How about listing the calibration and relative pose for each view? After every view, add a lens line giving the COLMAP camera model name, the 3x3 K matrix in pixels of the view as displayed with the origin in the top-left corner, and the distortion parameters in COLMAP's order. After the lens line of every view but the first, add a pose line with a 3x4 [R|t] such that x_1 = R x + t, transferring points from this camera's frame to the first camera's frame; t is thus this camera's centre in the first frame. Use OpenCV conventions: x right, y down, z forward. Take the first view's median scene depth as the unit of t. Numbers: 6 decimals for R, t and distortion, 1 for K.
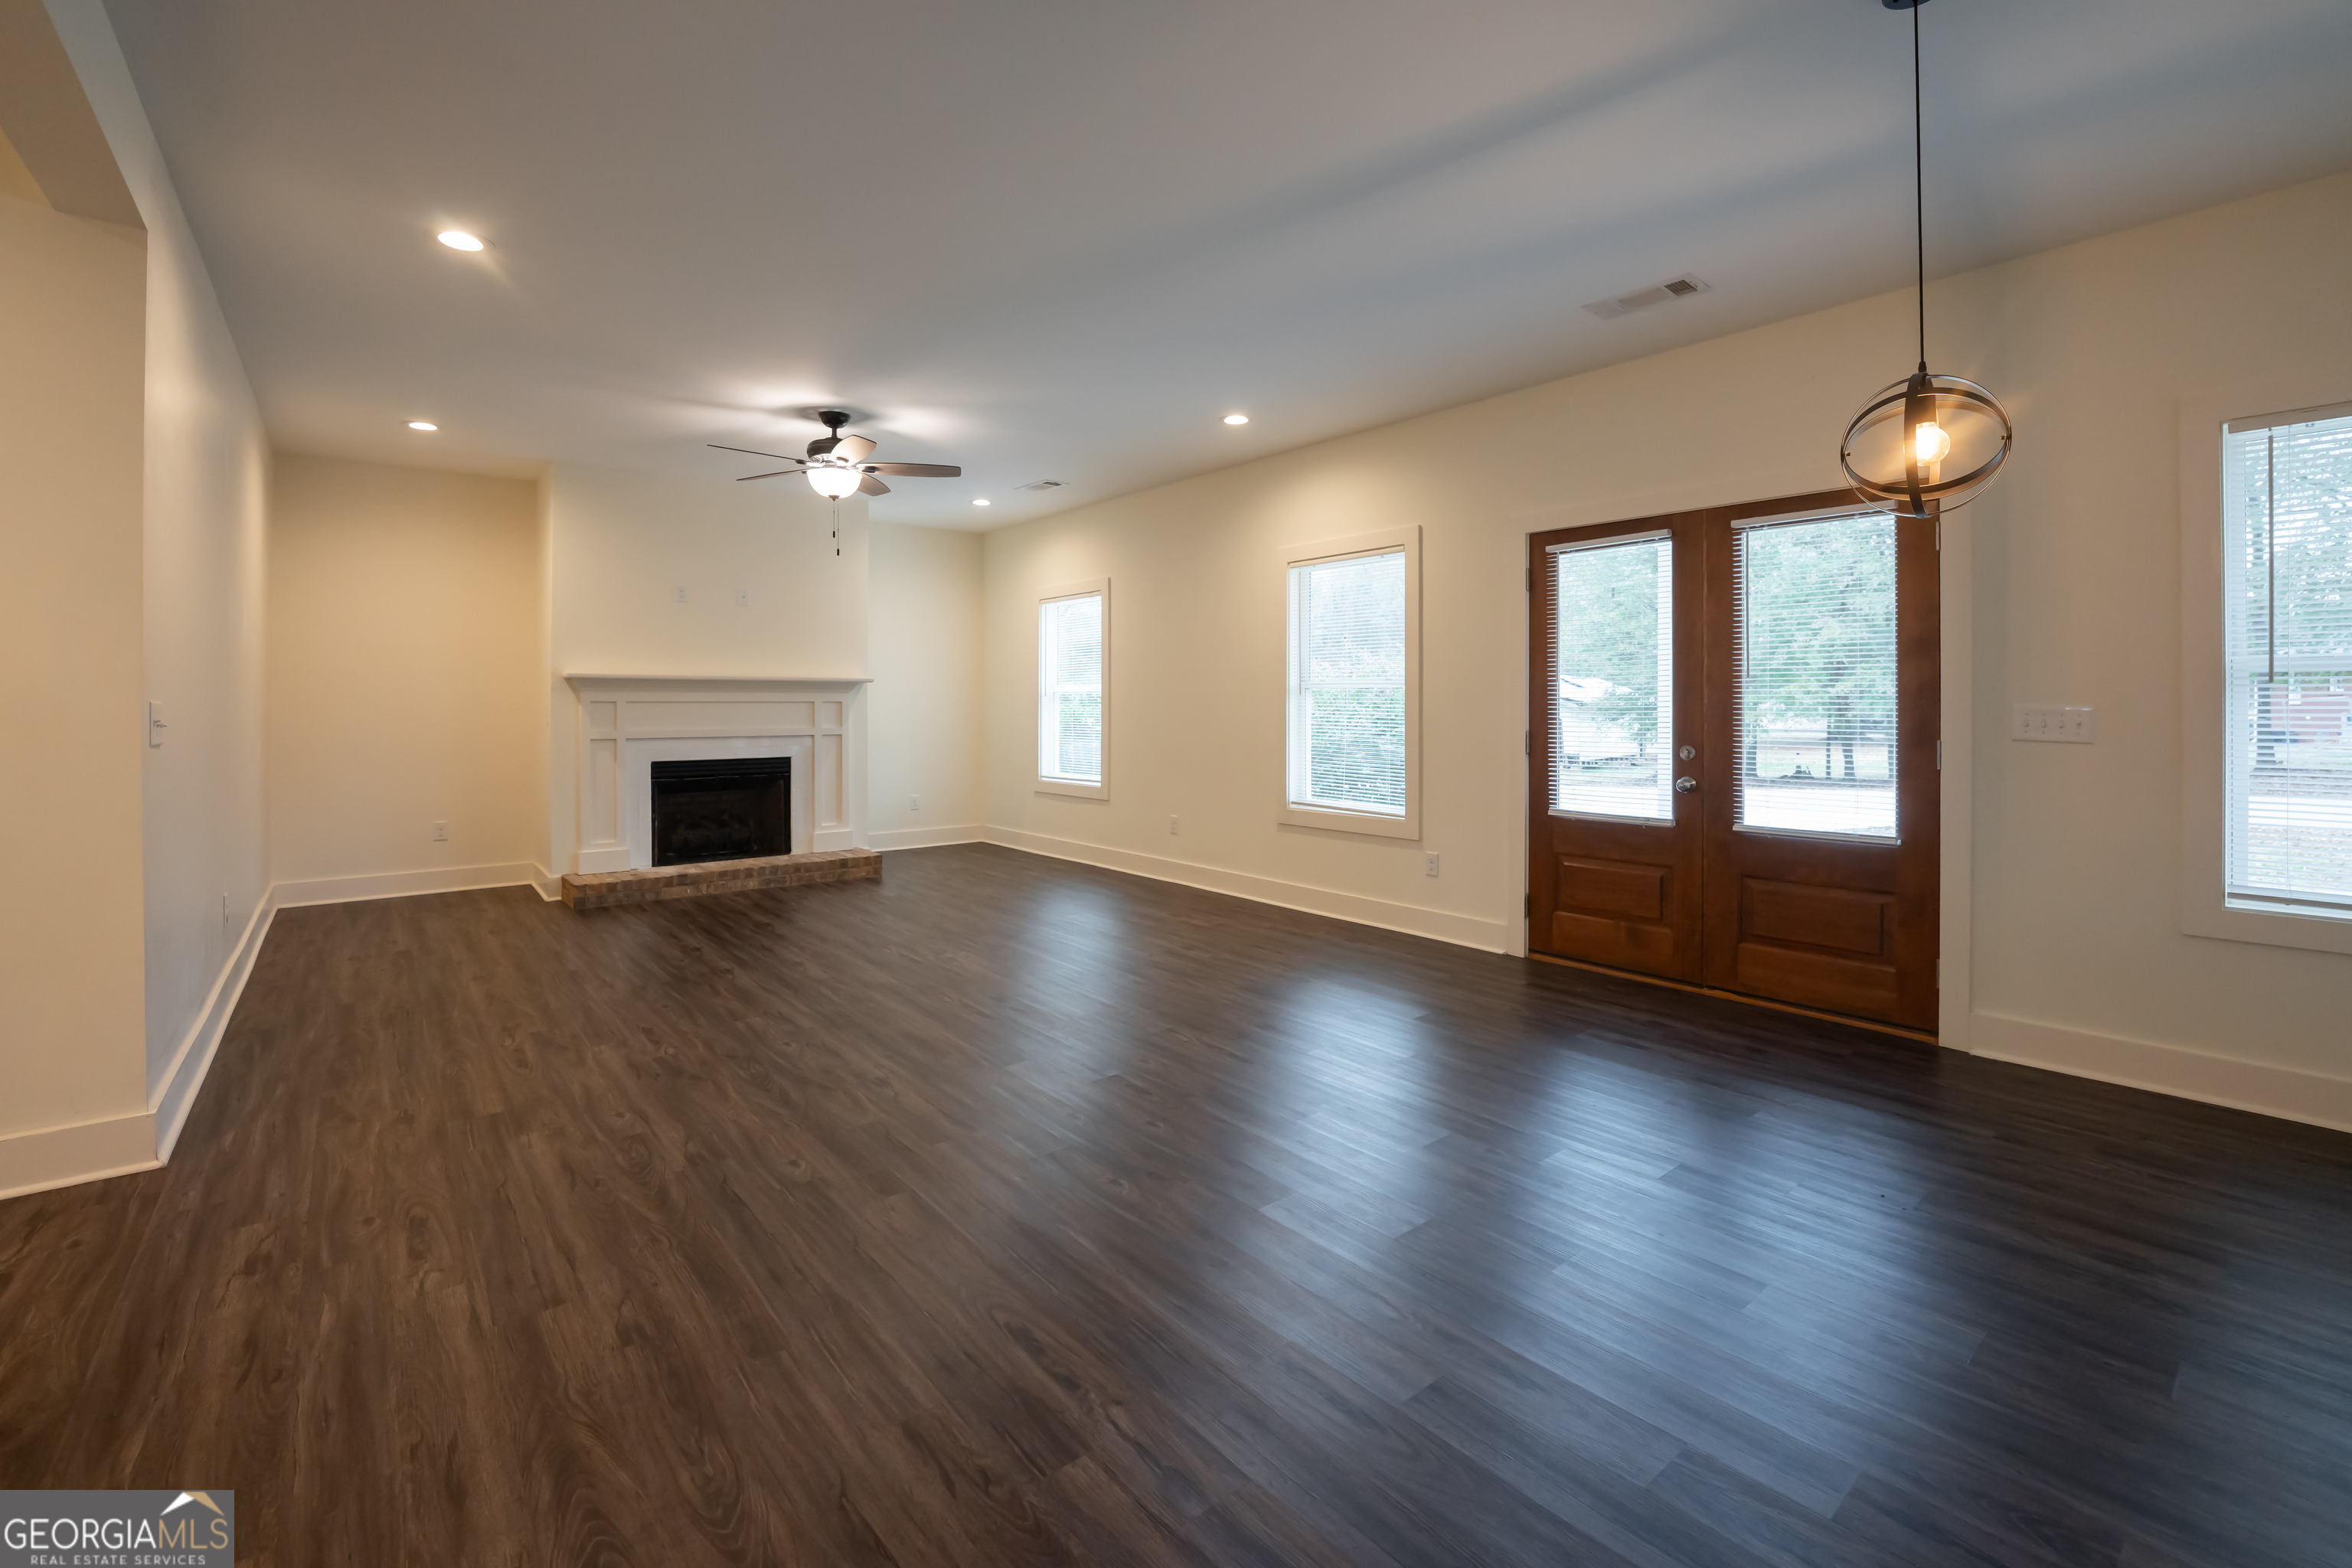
lens RADIAL K [[997.0, 0, 1186.5], [0, 997.0, 717.0], [0, 0, 1]] dist [-0.023982, 0.000684]
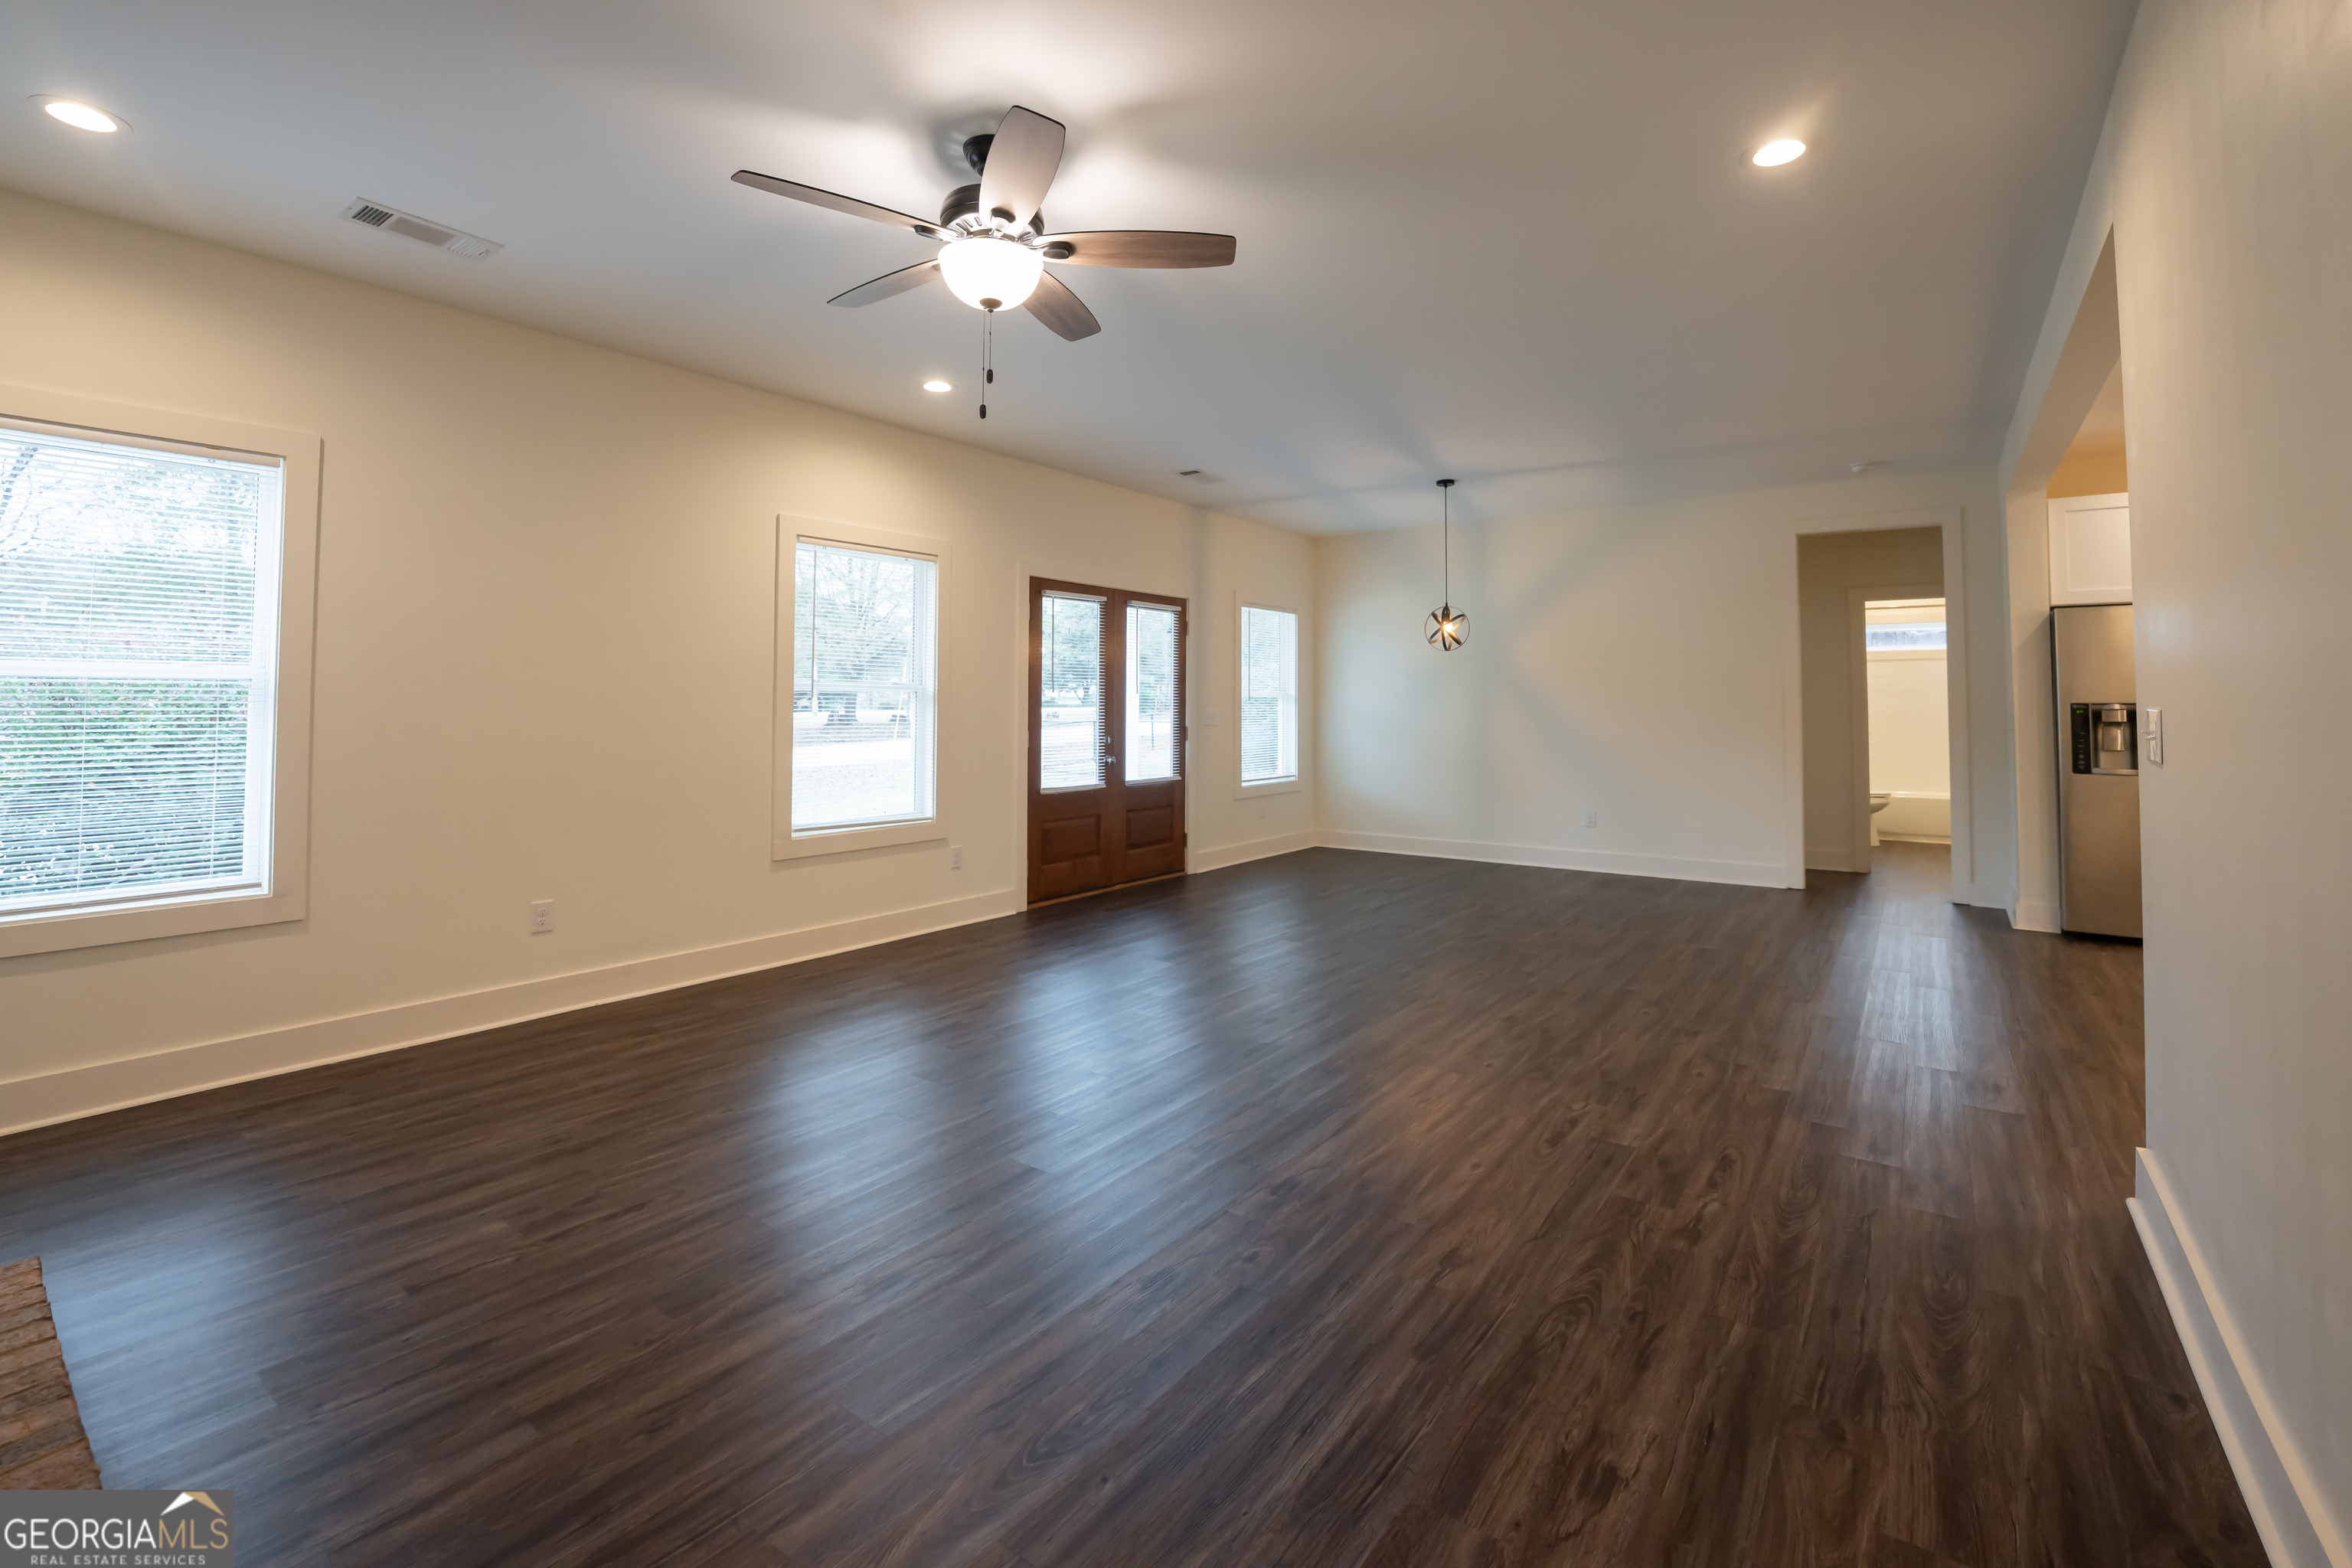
lens RADIAL K [[997.0, 0, 1146.2], [0, 997.0, 710.2], [0, 0, 1]] dist [-0.023982, 0.000684]
pose [[-0.198253, -0.004880, 0.980139, -0.697930], [0.008768, 0.999939, 0.006752, -0.014232], [-0.980112, 0.009933, -0.198199, 0.826057]]
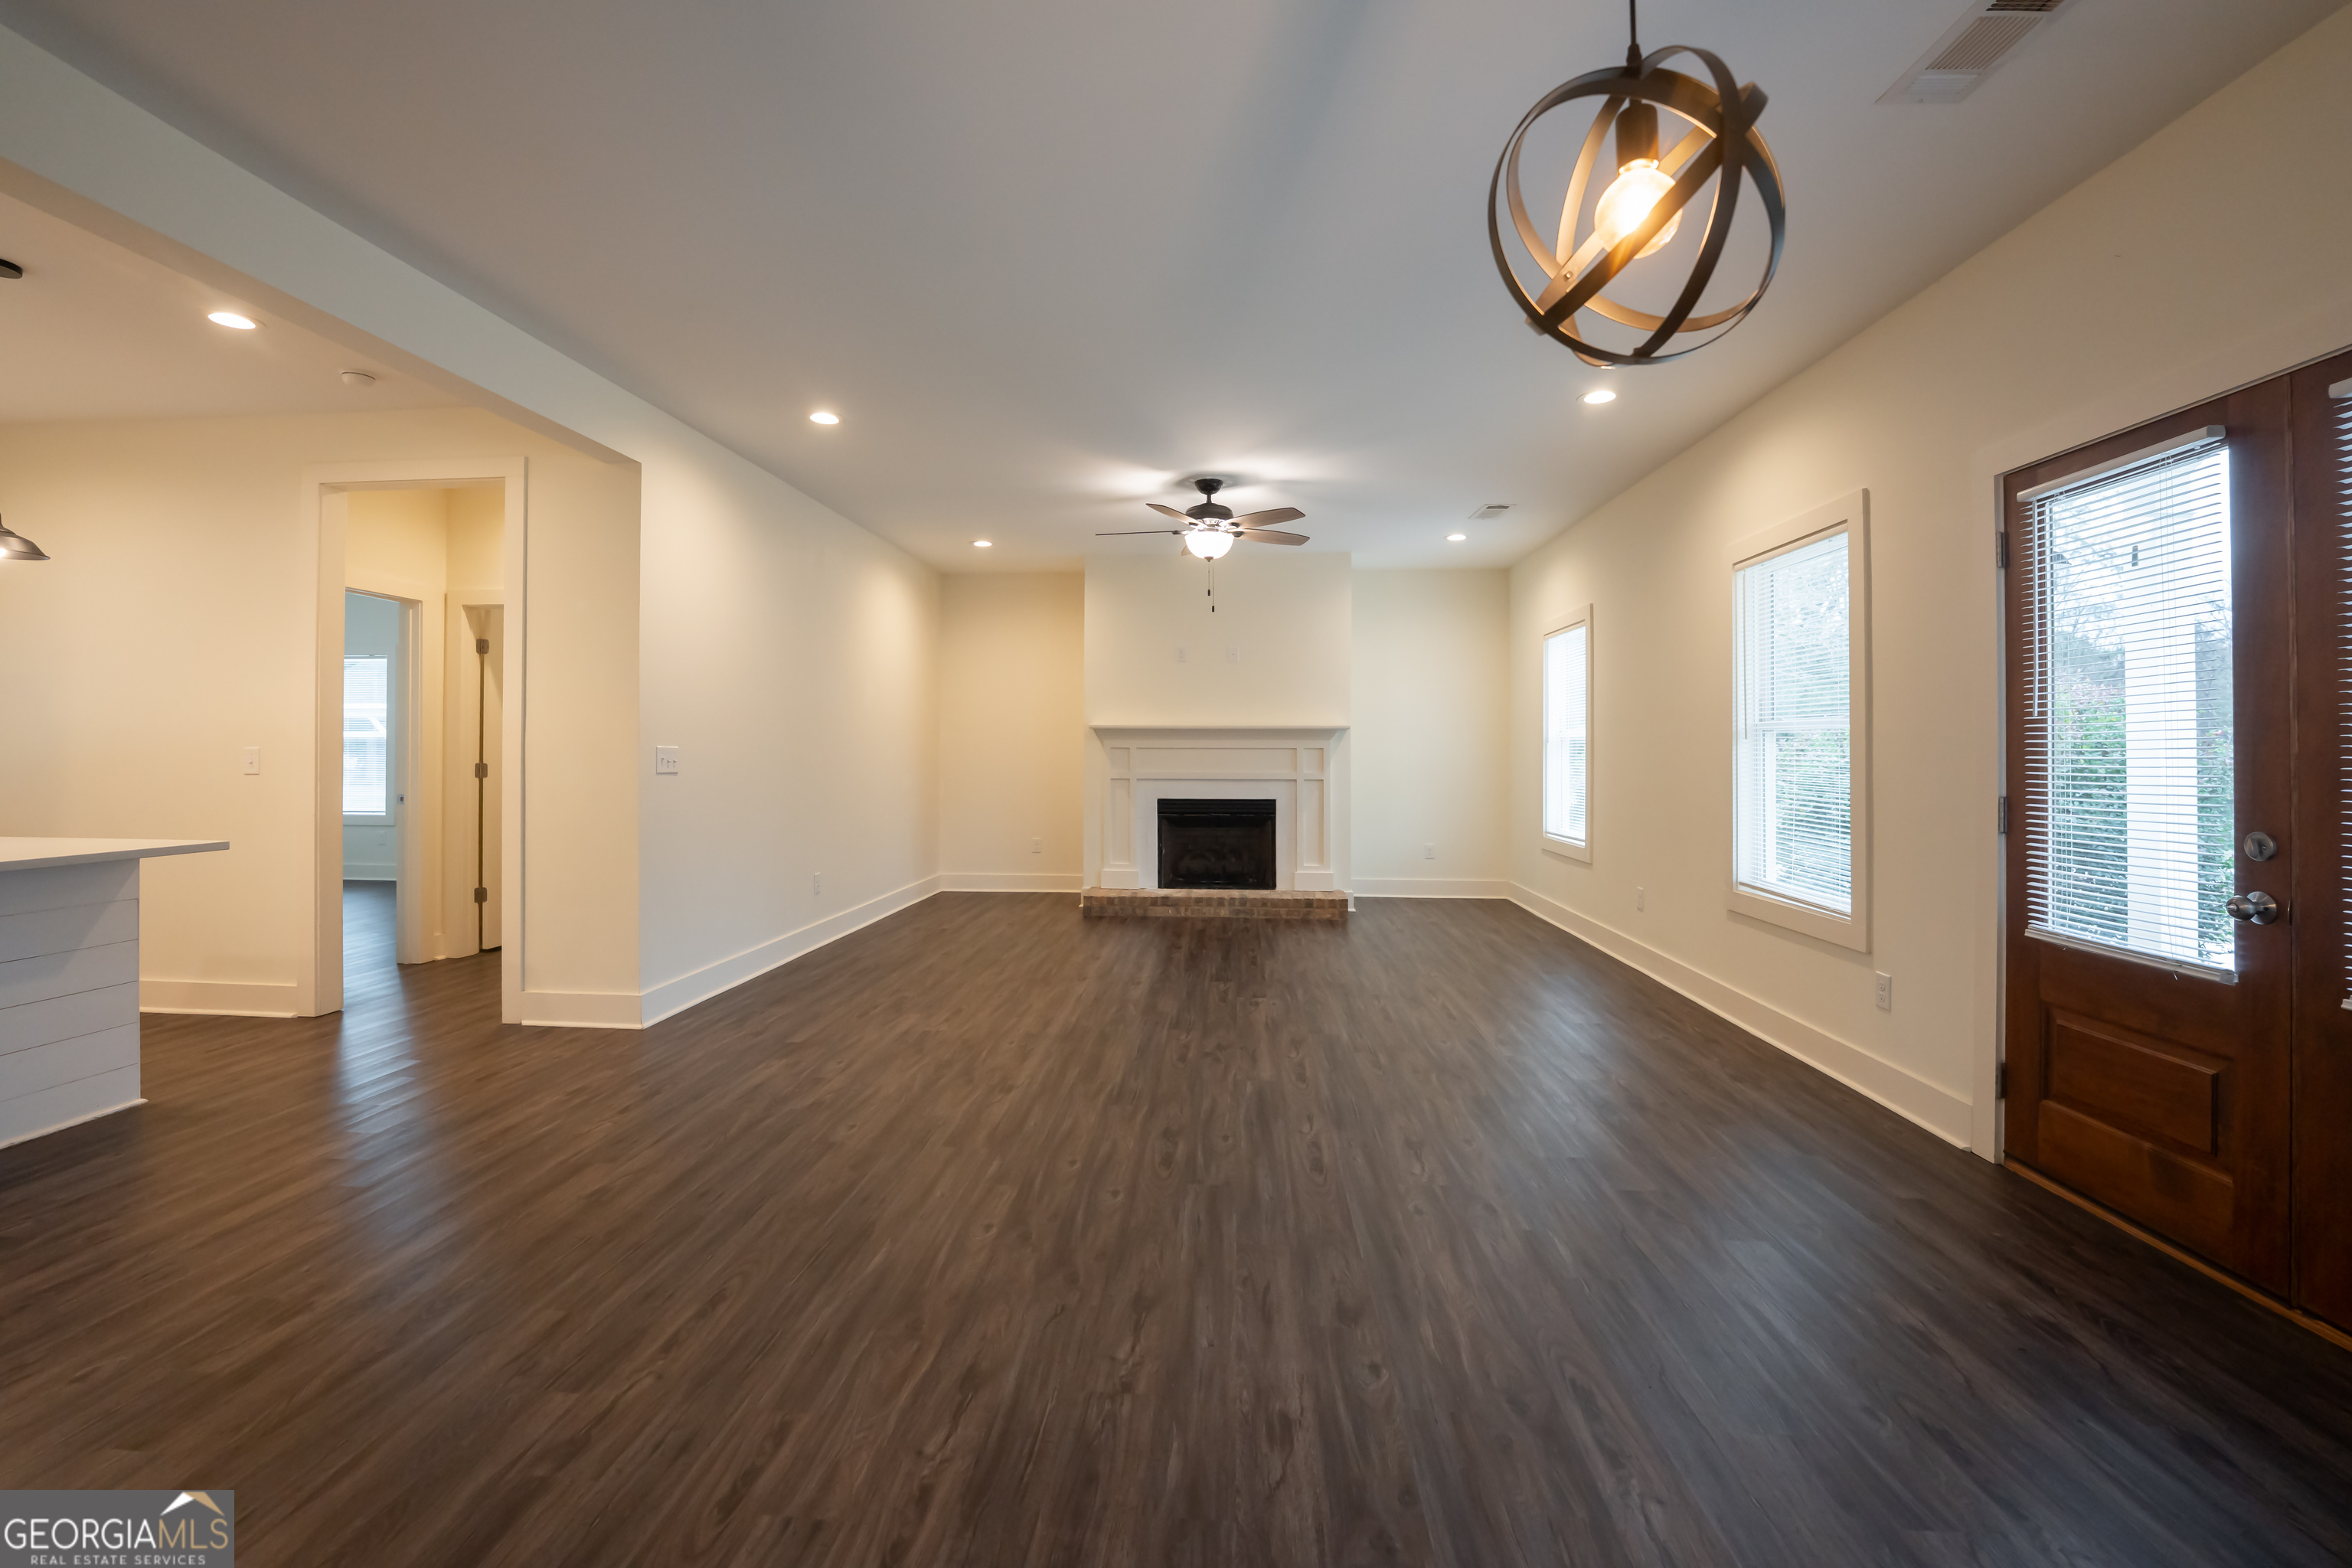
lens RADIAL K [[997.0, 0, 1175.1], [0, 997.0, 747.5], [0, 0, 1]] dist [-0.023982, 0.000684]
pose [[0.722645, 0.000381, -0.691219, 0.293966], [-0.012177, 0.999852, -0.012180, -0.001458], [0.691112, 0.017219, 0.722542, 0.156538]]
